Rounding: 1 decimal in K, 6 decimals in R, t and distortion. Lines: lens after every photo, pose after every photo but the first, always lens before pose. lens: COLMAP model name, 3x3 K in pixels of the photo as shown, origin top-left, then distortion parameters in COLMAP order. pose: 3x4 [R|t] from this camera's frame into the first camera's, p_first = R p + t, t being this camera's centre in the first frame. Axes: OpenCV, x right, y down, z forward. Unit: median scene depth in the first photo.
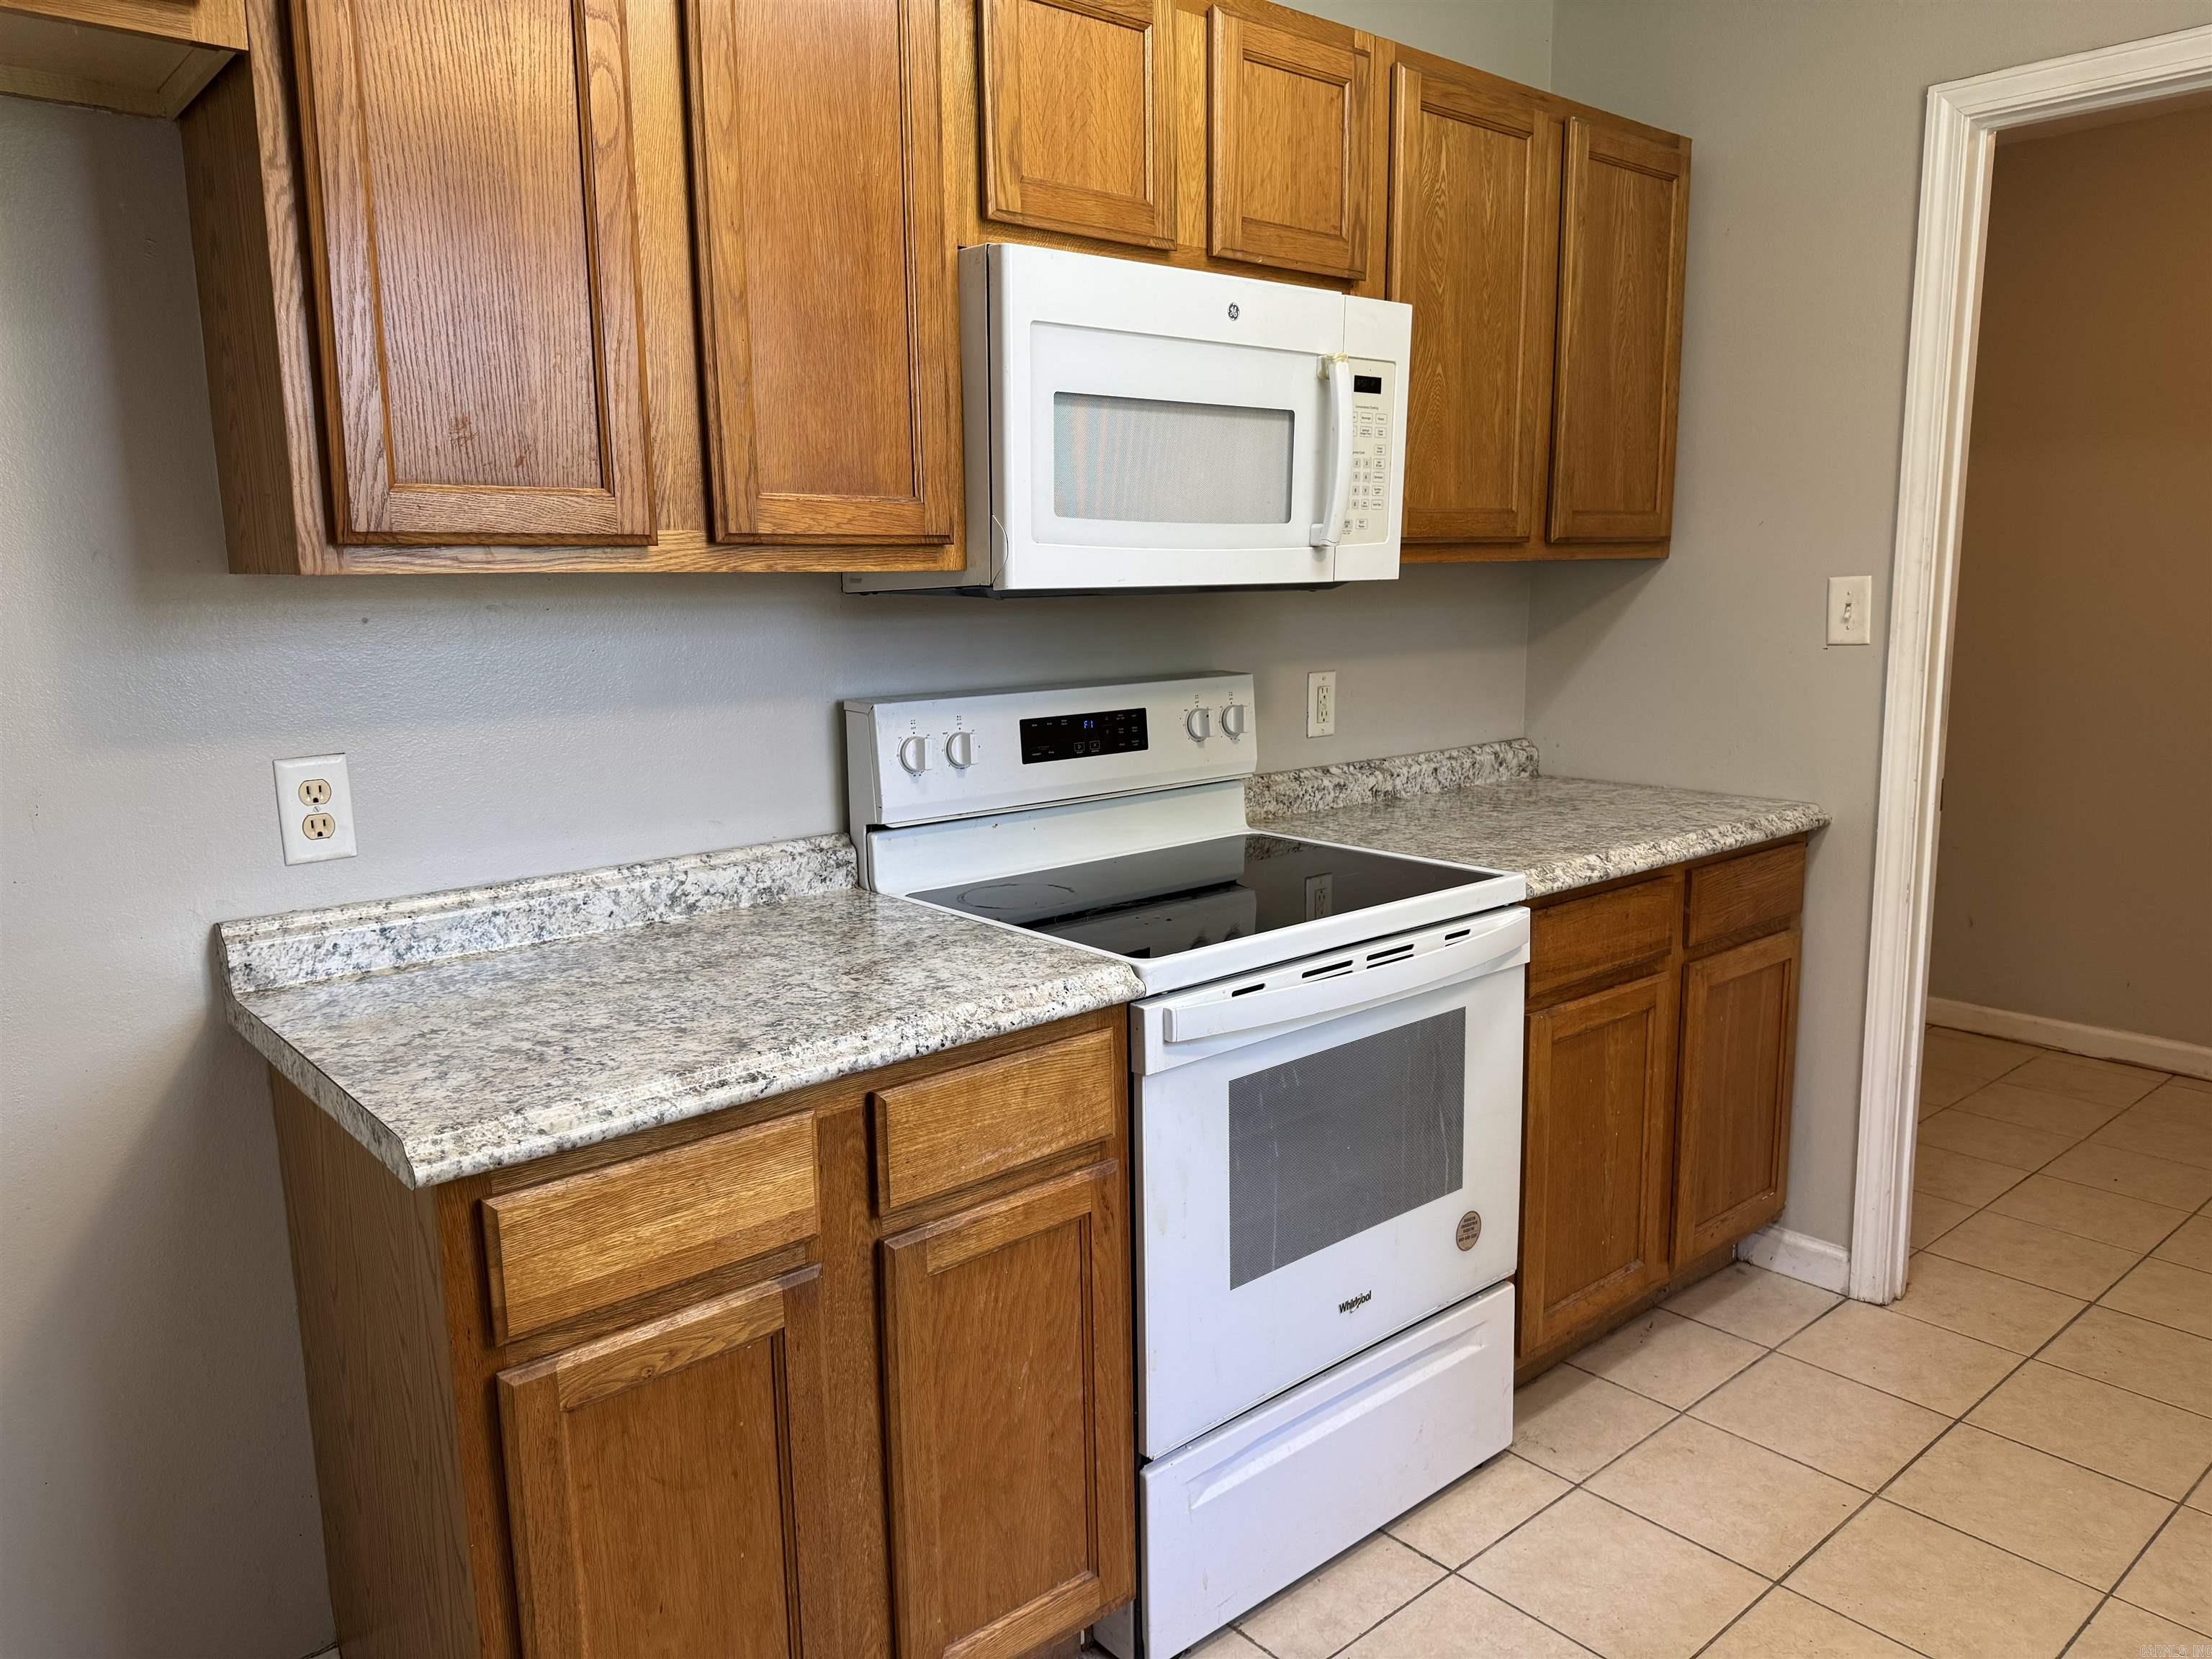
lens RADIAL K [[1546.9, 0, 1103.3], [0, 1546.9, 837.8], [0, 0, 1]] dist [0.036016, -0.038712]
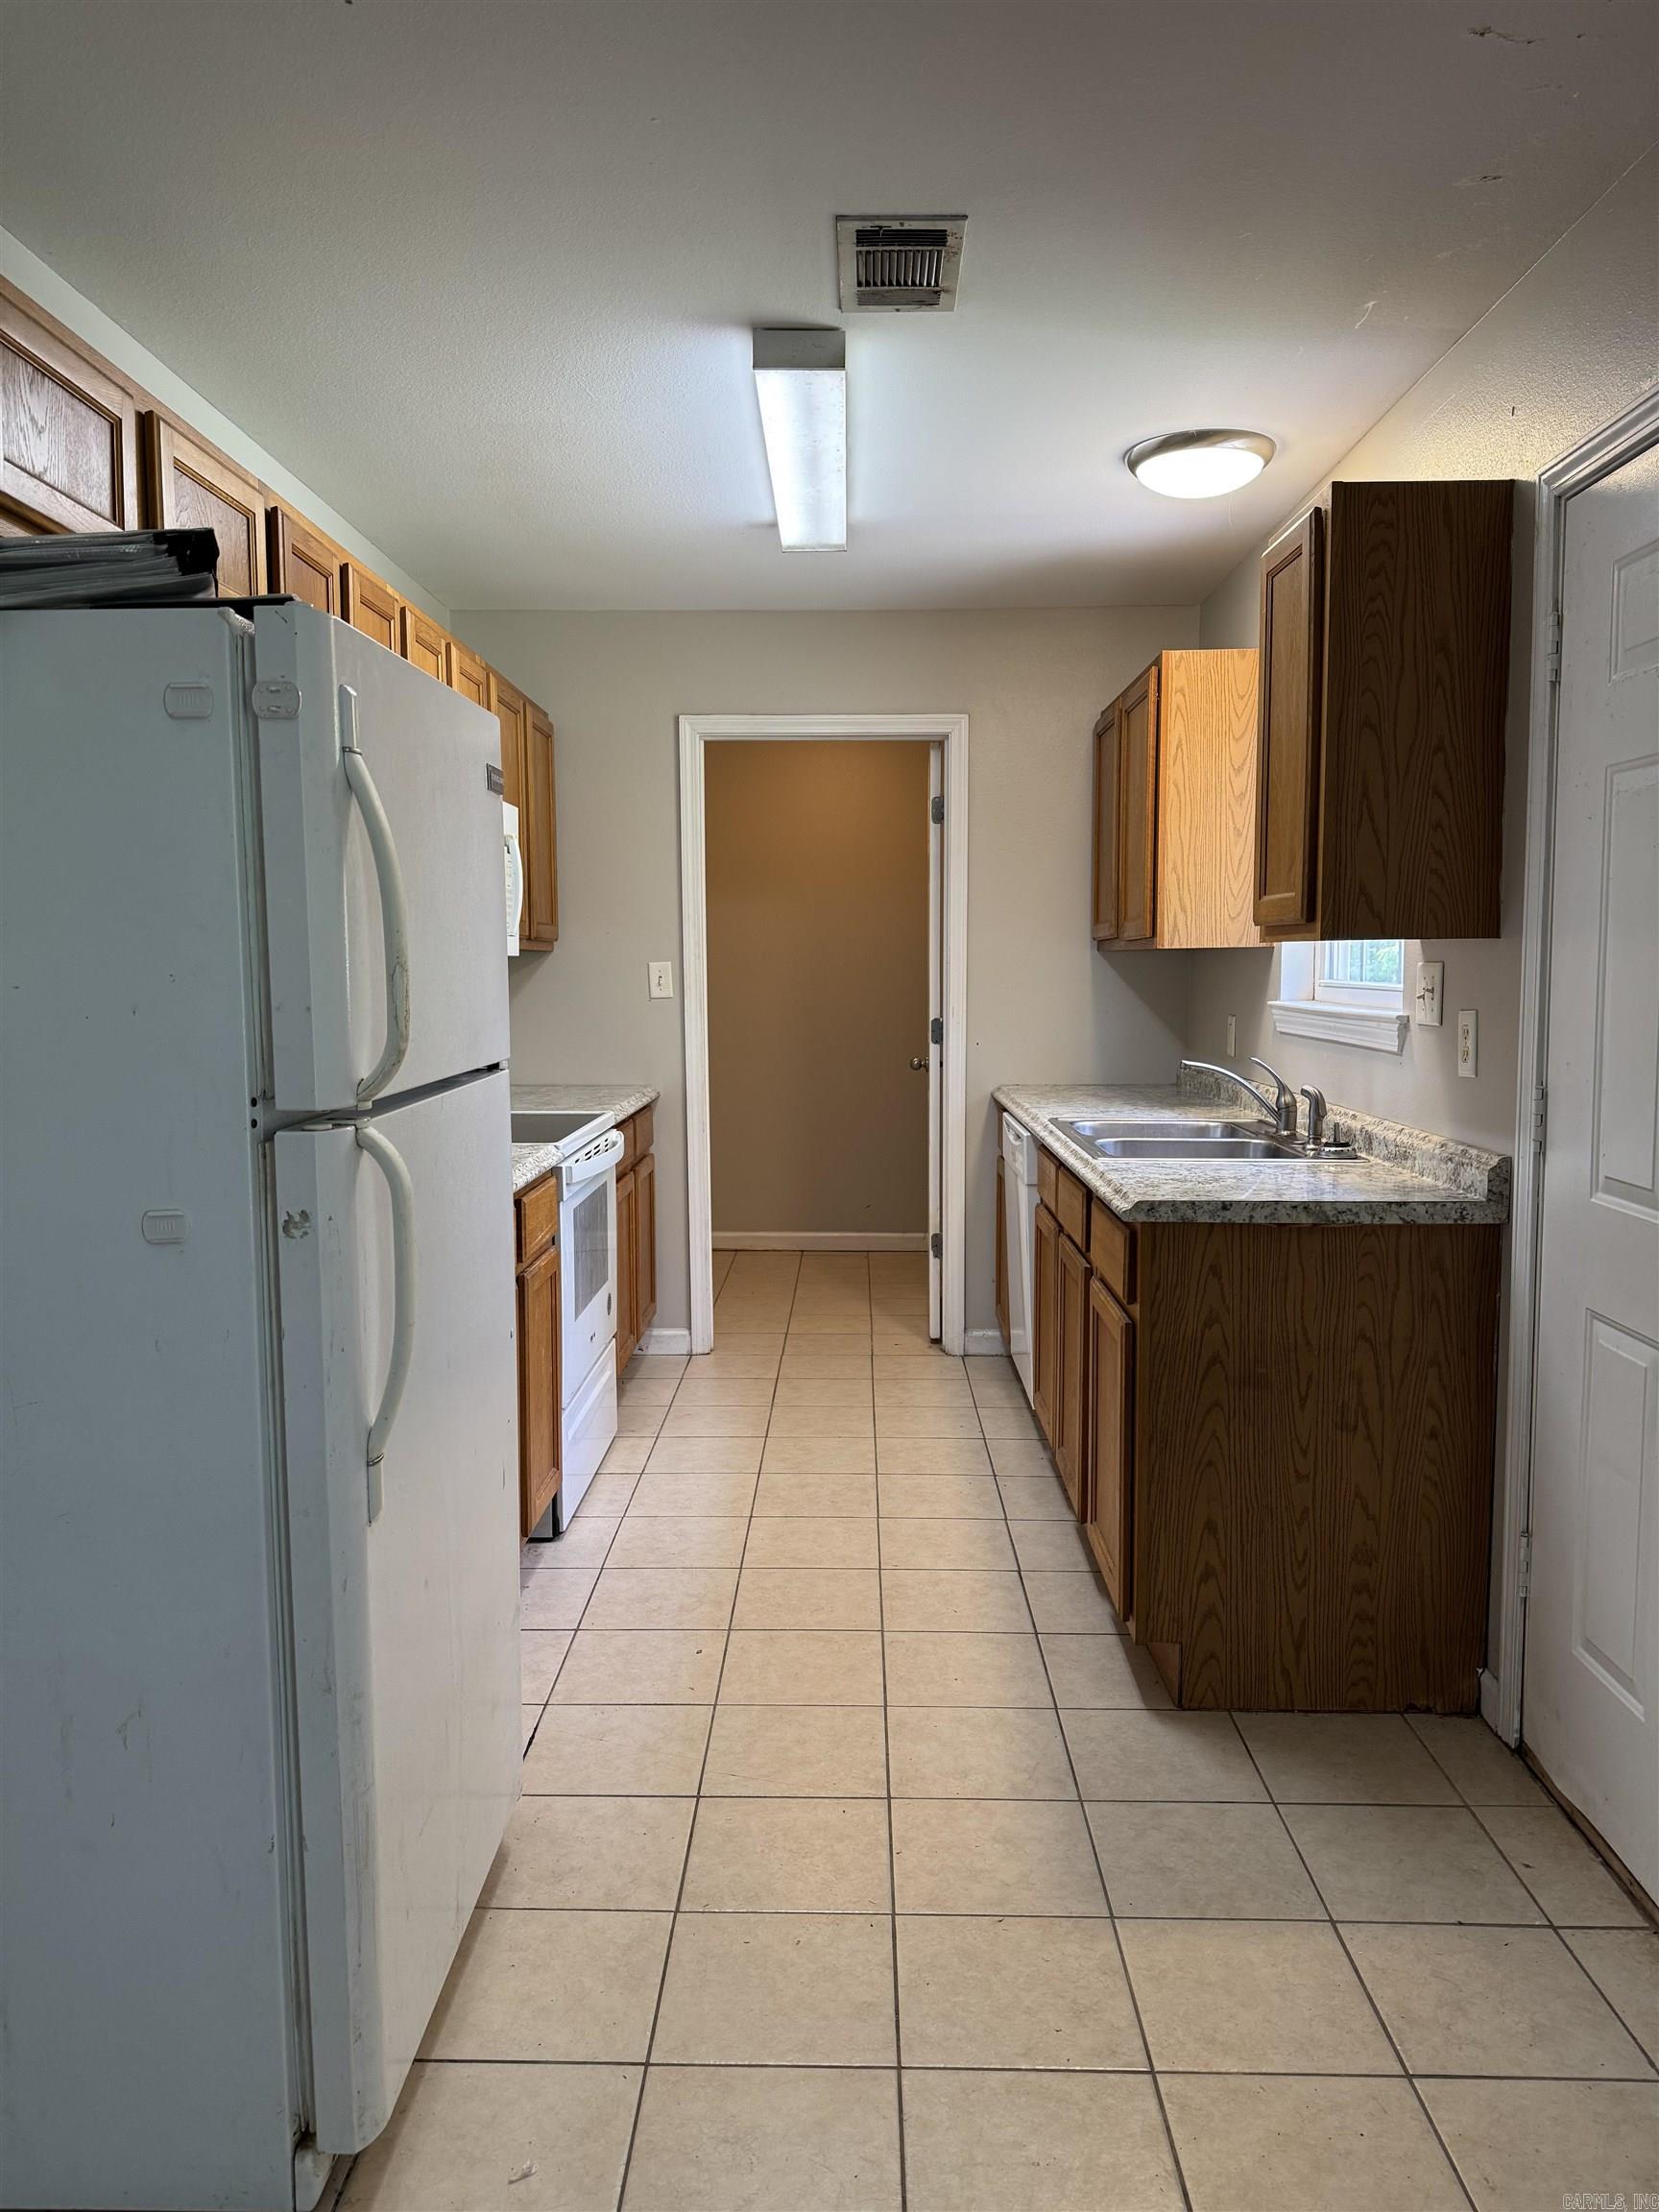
lens RADIAL K [[1515.4, 0, 829.5], [0, 1515.4, 1106.0], [0, 0, 1]] dist [0.066419, -0.079031]
pose [[0.670738, -0.055920, 0.739583, -3.983180], [0.119007, 0.992348, -0.032898, 0.471648], [-0.732084, 0.110082, 0.672261, -1.910709]]
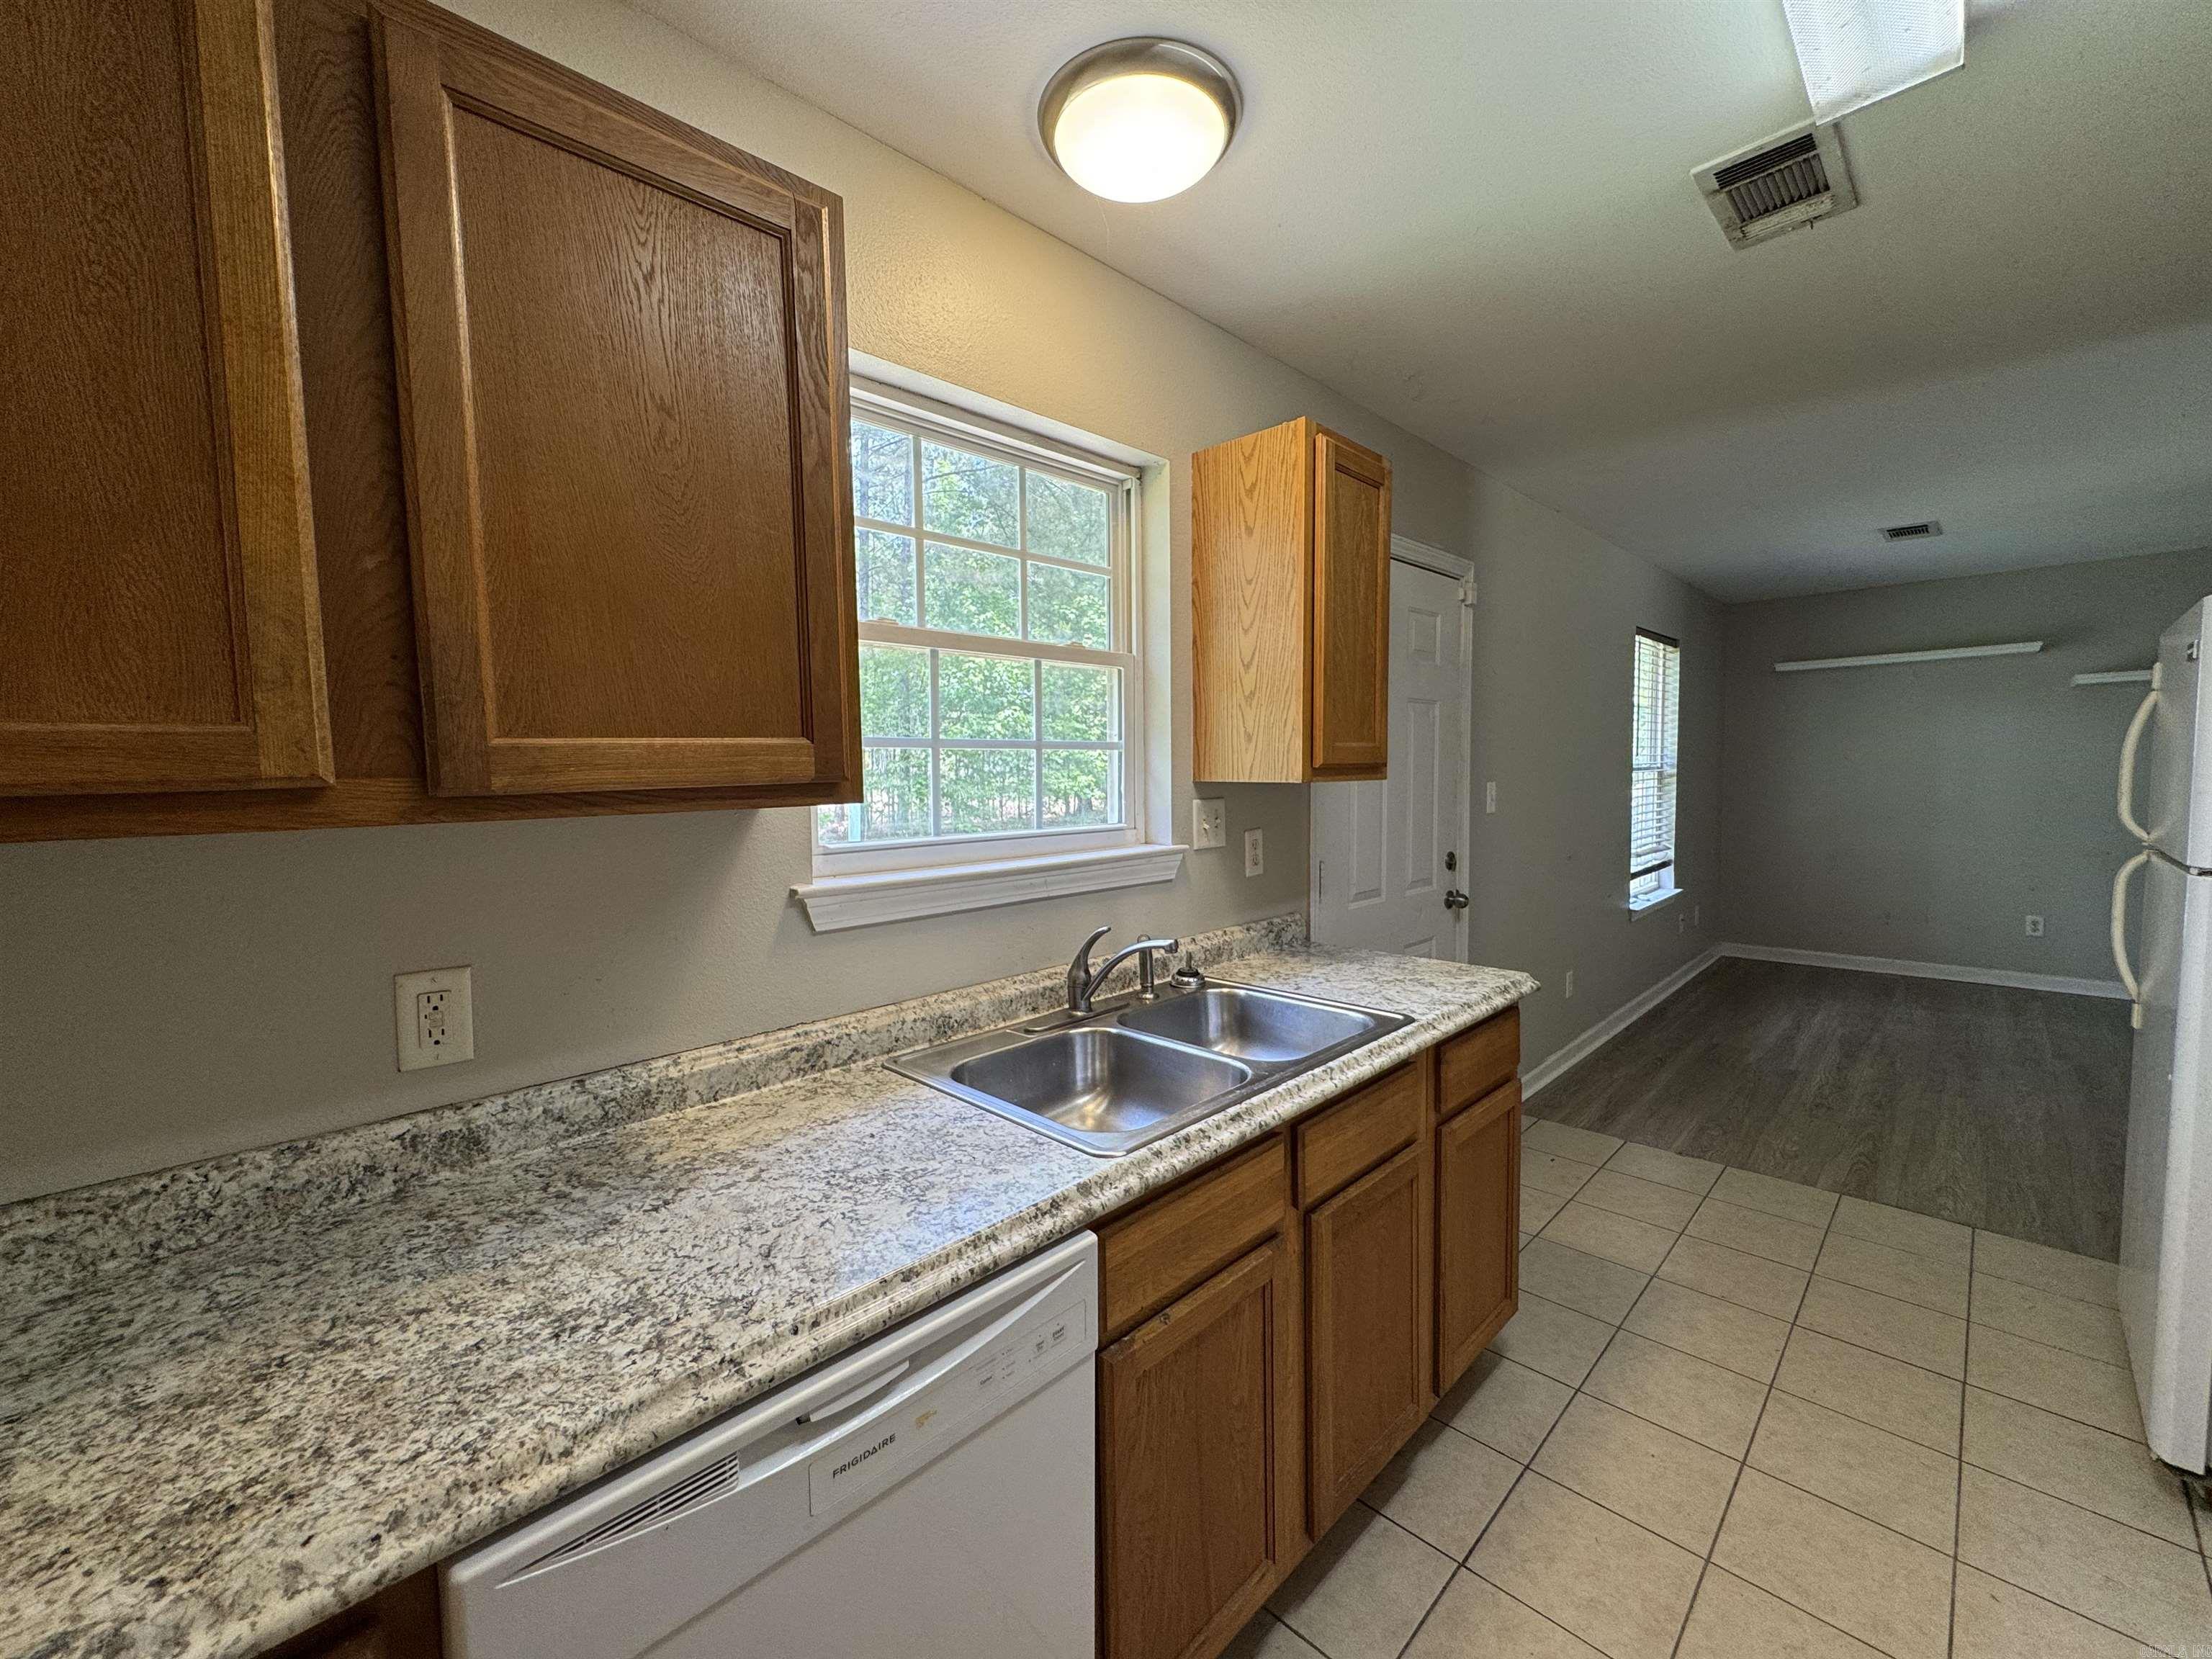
lens RADIAL K [[931.4, 0, 1106.0], [0, 931.4, 829.5], [0, 0, 1]] dist [0.000485, 0.000063]
pose [[-0.998037, 0.041585, -0.046820, -0.642067], [0.028668, 0.968135, 0.248783, -0.259086], [0.055674, 0.246952, -0.967427, 1.399684]]
